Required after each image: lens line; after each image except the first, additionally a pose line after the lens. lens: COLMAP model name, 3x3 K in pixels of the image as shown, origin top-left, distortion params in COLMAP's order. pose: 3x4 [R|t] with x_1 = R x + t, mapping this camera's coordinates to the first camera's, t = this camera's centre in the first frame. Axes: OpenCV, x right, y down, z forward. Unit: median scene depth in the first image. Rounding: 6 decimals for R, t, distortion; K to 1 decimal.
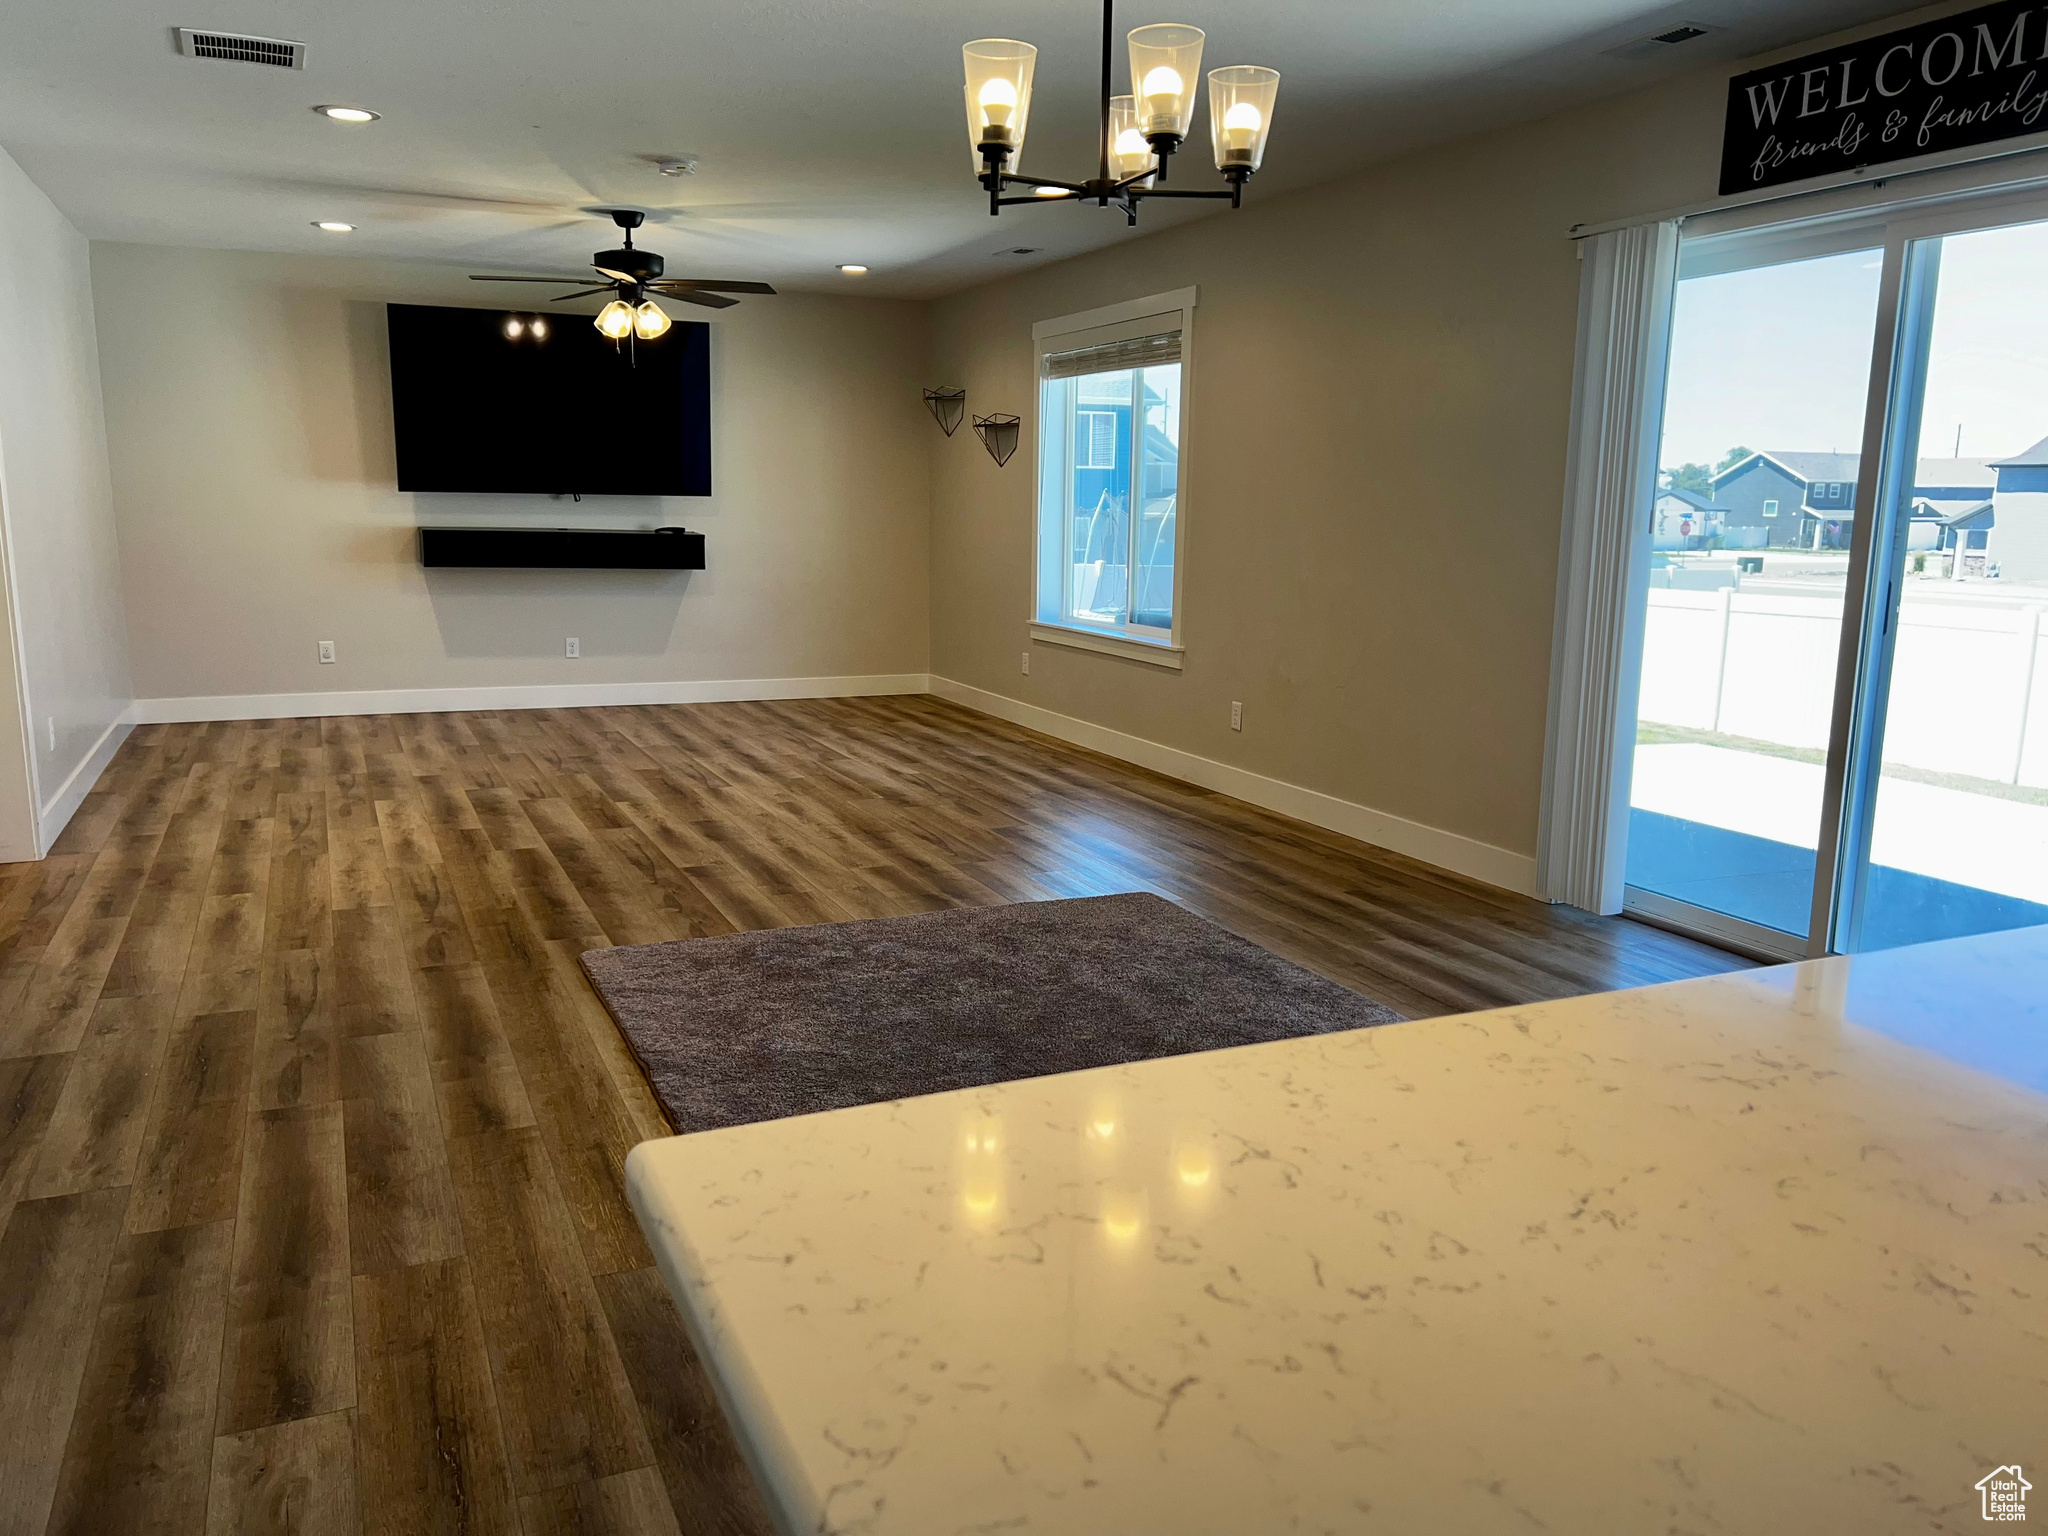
lens RADIAL K [[1527.7, 0, 1022.9], [0, 1527.7, 766.7], [0, 0, 1]] dist [0.067163, -0.071688]
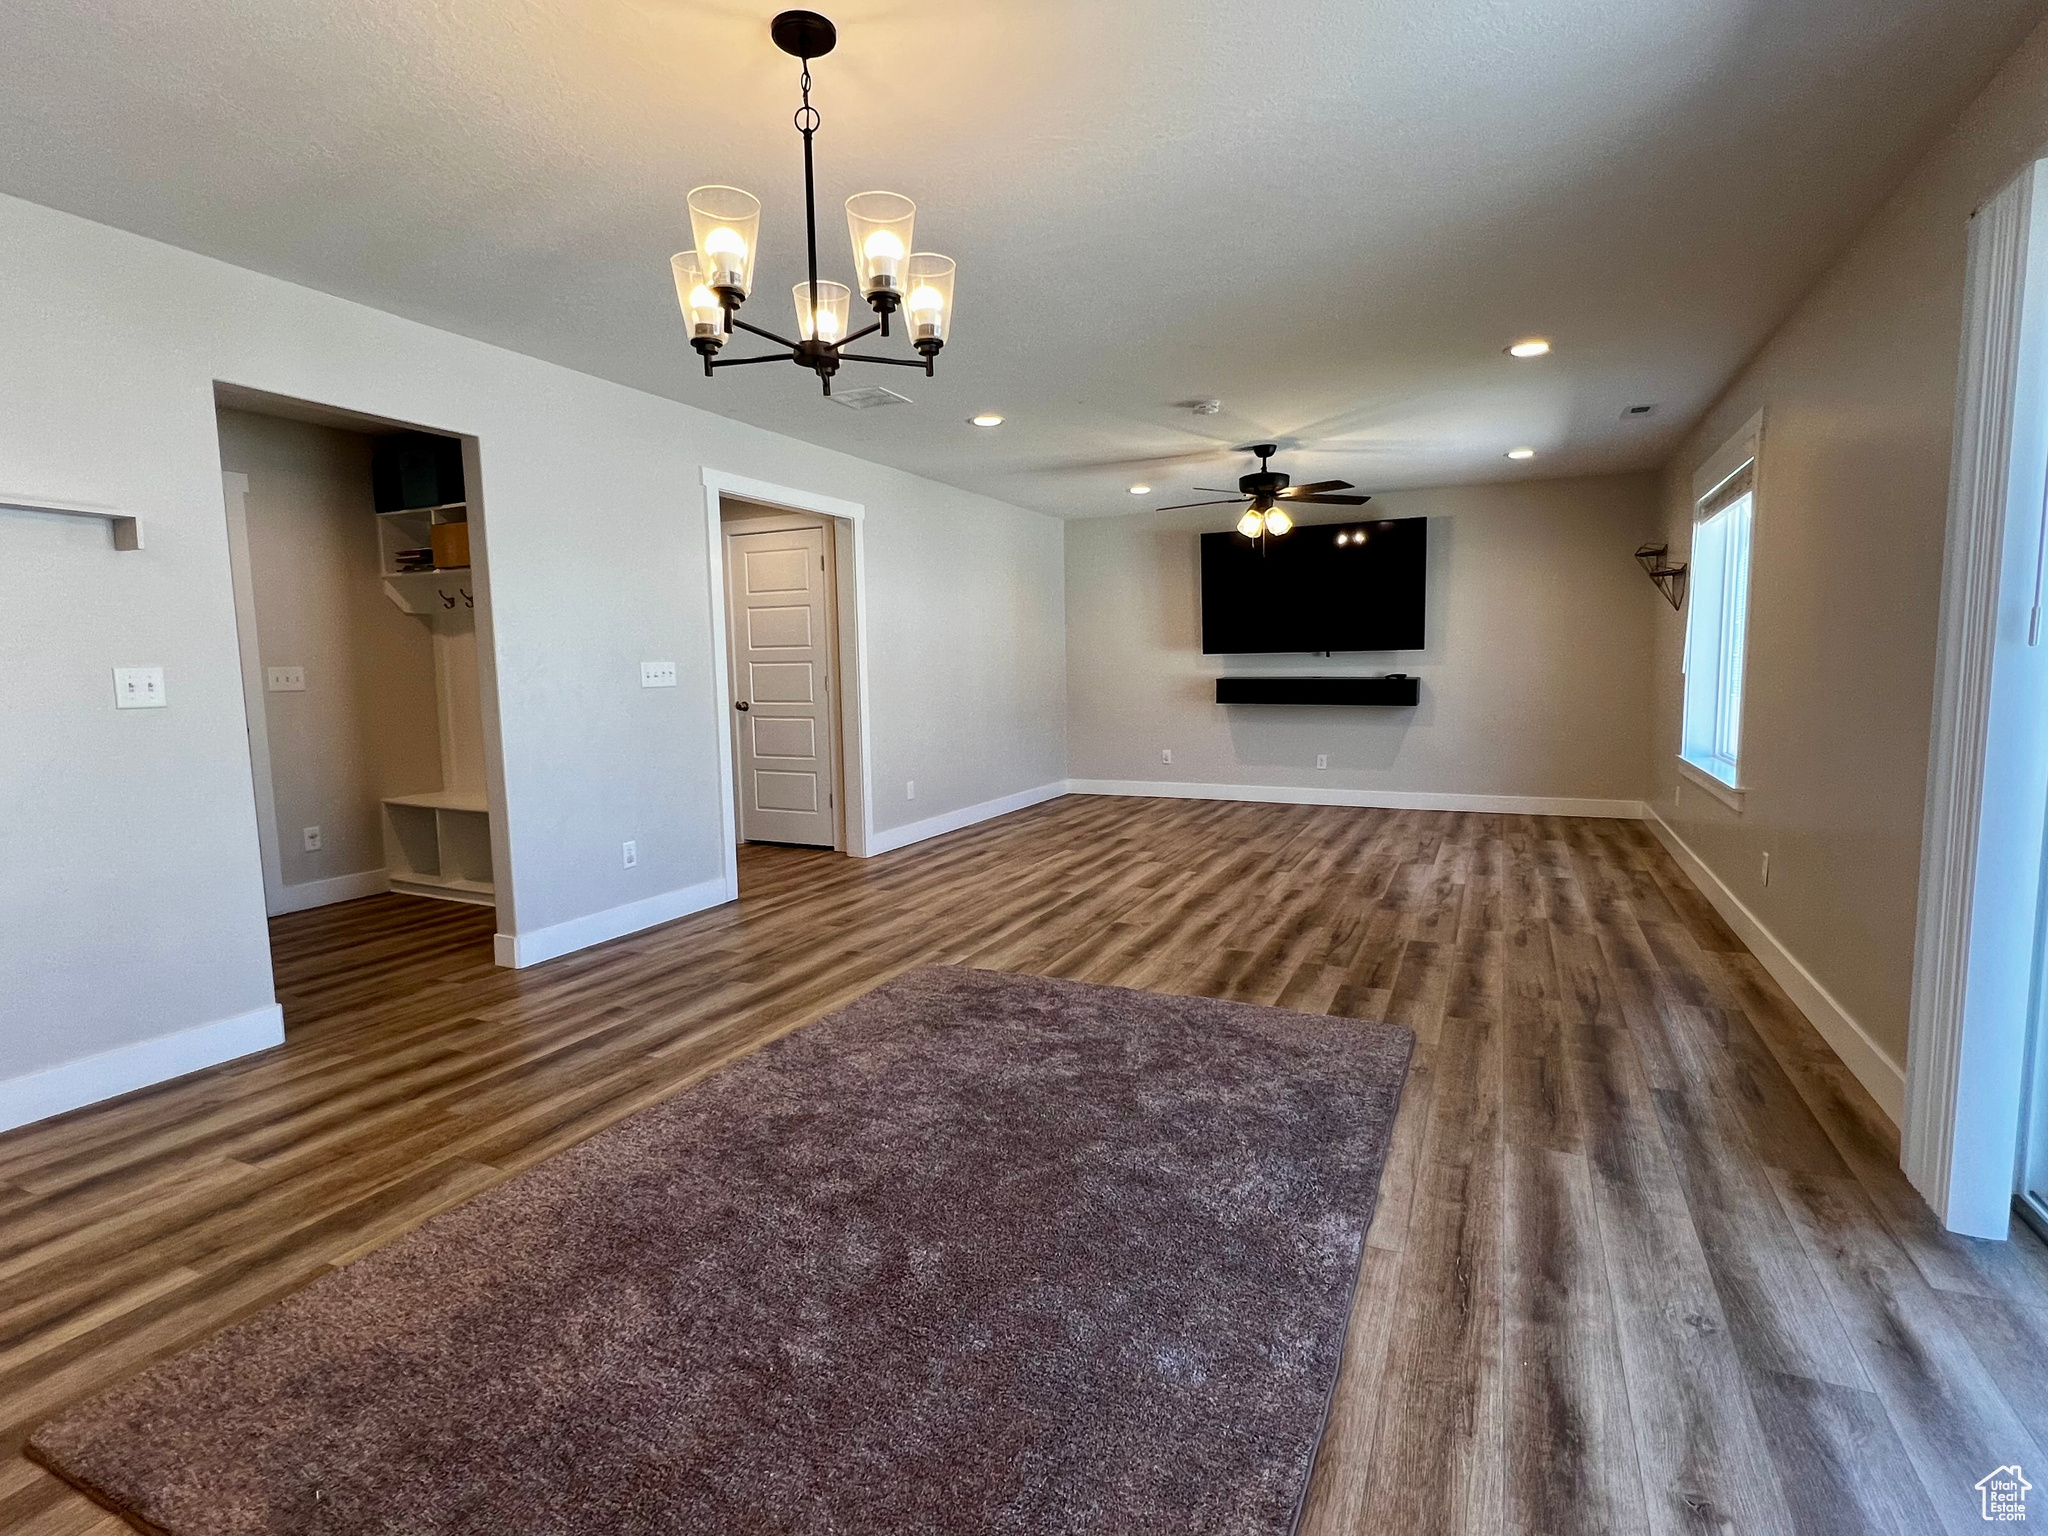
lens RADIAL K [[1009.5, 0, 1023.6], [0, 1009.5, 766.0], [0, 0, 1]] dist [0.003609, 0.000327]
pose [[0.640605, 0.053953, -0.765973, 0.394062], [-0.109464, 0.993757, -0.021550, -0.042081], [0.760028, 0.097651, 0.642512, 0.363563]]
